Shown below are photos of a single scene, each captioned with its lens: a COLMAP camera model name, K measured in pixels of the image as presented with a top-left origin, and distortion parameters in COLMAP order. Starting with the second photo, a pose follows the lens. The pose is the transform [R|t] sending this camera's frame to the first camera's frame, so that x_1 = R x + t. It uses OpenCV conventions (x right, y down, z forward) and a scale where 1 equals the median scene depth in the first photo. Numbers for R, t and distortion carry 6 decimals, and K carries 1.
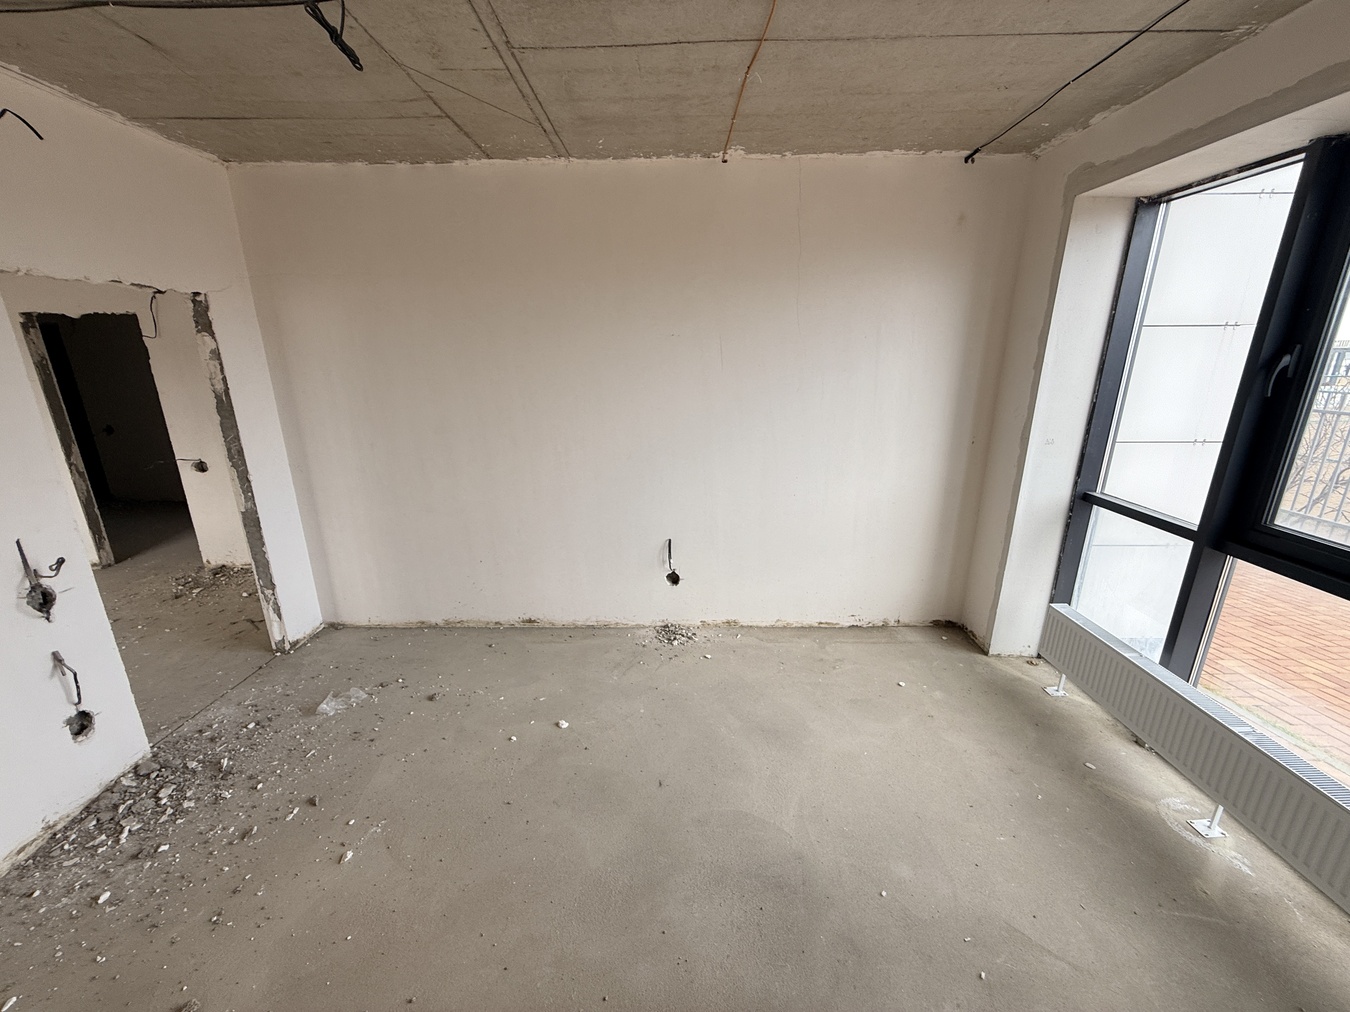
lens RADIAL K [[542.5, 0, 671.5], [0, 542.5, 505.4], [0, 0, 1]] dist [-0.001938, -0.000301]
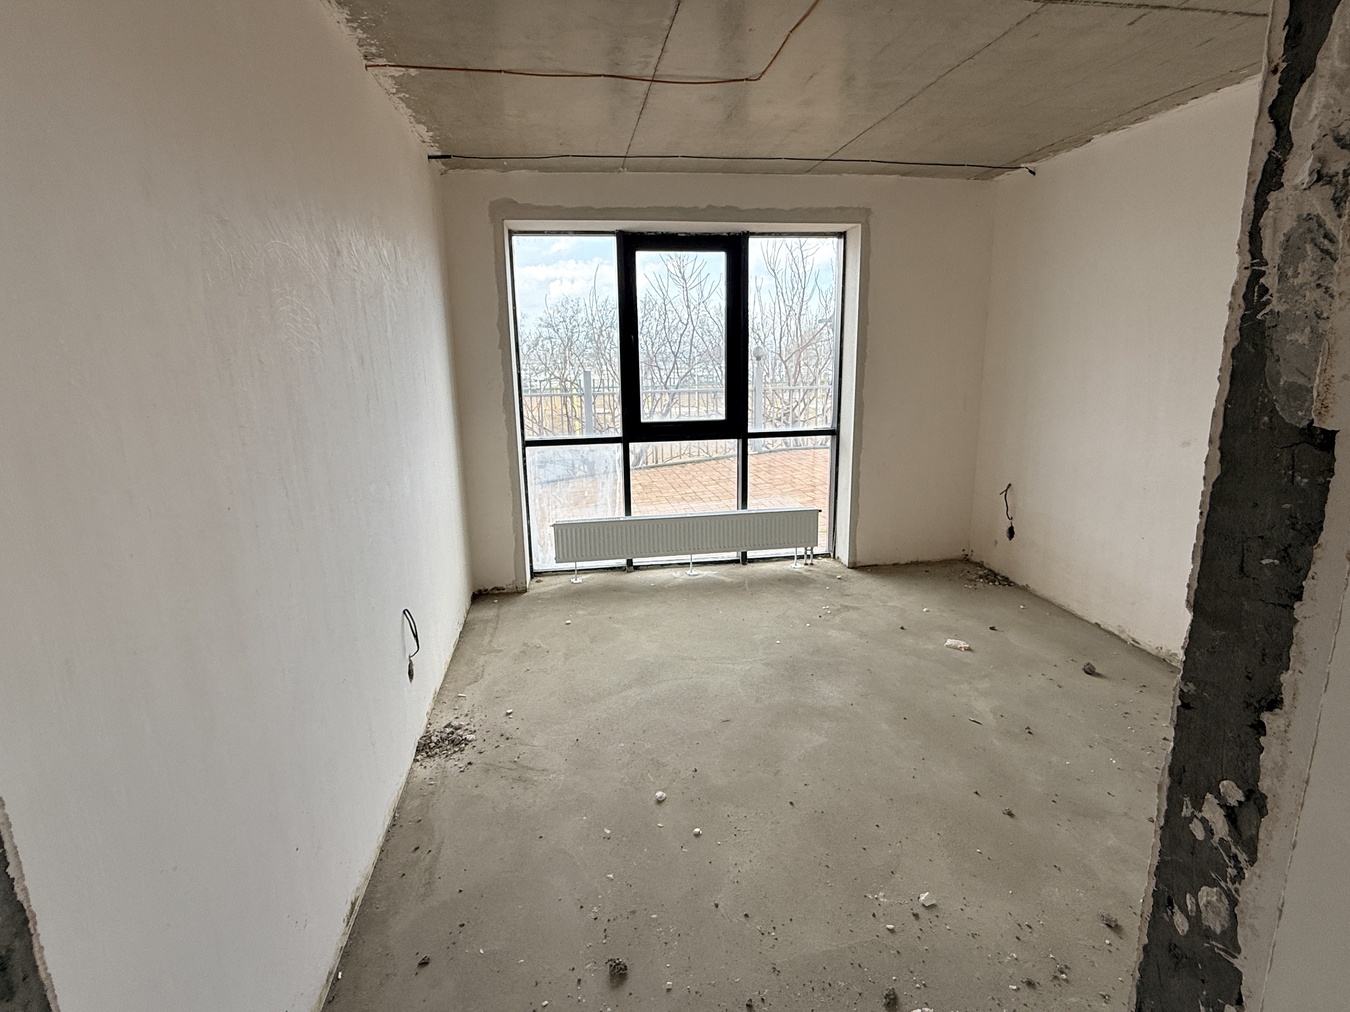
lens RADIAL K [[692.4, 0, 673.1], [0, 692.4, 509.0], [0, 0, 1]] dist [-0.002745, 0.000097]
pose [[-0.165703, -0.213602, 0.962765, -1.027731], [0.291694, 0.921963, 0.254753, -0.208809], [-0.942050, 0.323046, -0.090466, 0.911306]]
